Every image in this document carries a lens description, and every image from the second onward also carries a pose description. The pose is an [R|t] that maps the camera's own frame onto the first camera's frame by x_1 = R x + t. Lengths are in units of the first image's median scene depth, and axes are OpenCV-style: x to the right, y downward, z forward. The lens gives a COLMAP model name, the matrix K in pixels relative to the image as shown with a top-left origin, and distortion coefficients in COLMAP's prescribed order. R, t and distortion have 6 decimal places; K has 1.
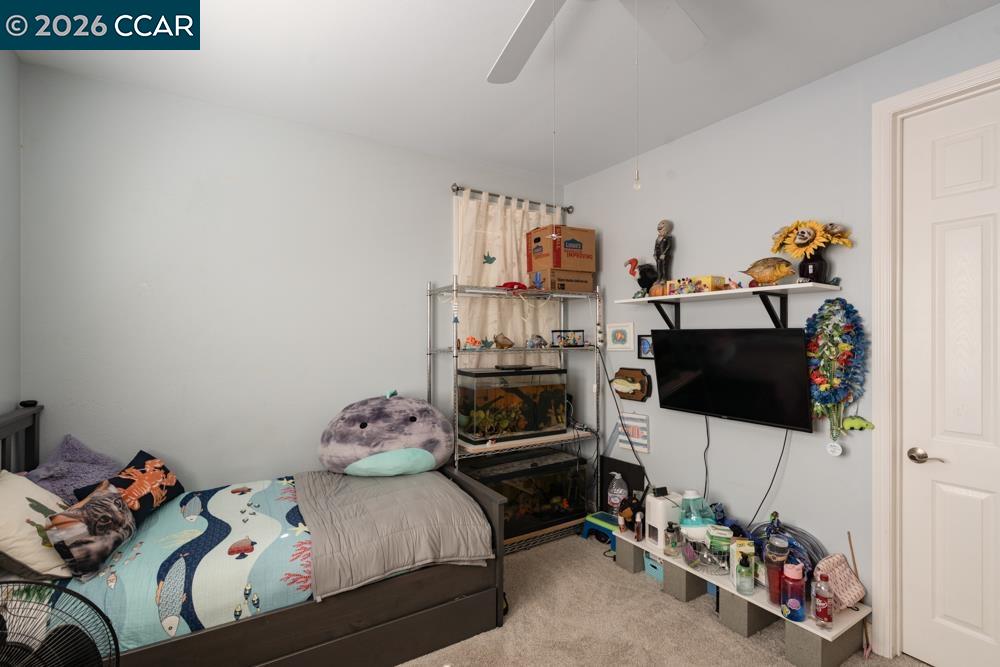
lens RADIAL K [[466.5, 0, 496.5], [0, 466.5, 328.9], [0, 0, 1]] dist [-0.001650, -0.000485]
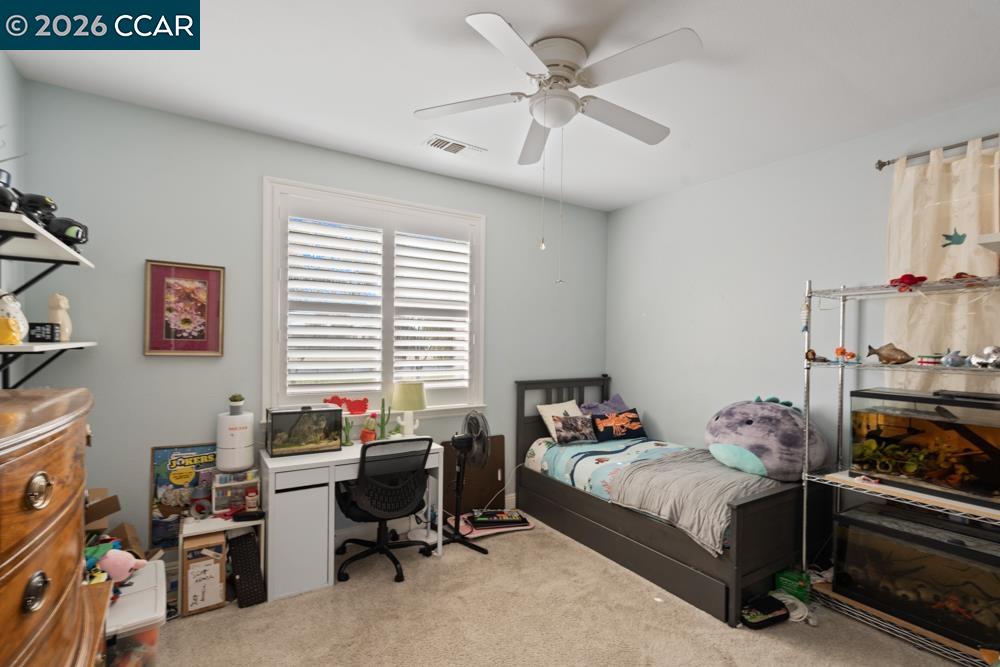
lens RADIAL K [[466.5, 0, 496.5], [0, 466.5, 328.9], [0, 0, 1]] dist [-0.001650, -0.000485]
pose [[0.009492, -0.025162, -0.999638, 0.885458], [0.002422, 0.999681, -0.025140, 0.003219], [0.999952, -0.002183, 0.009550, 0.398798]]
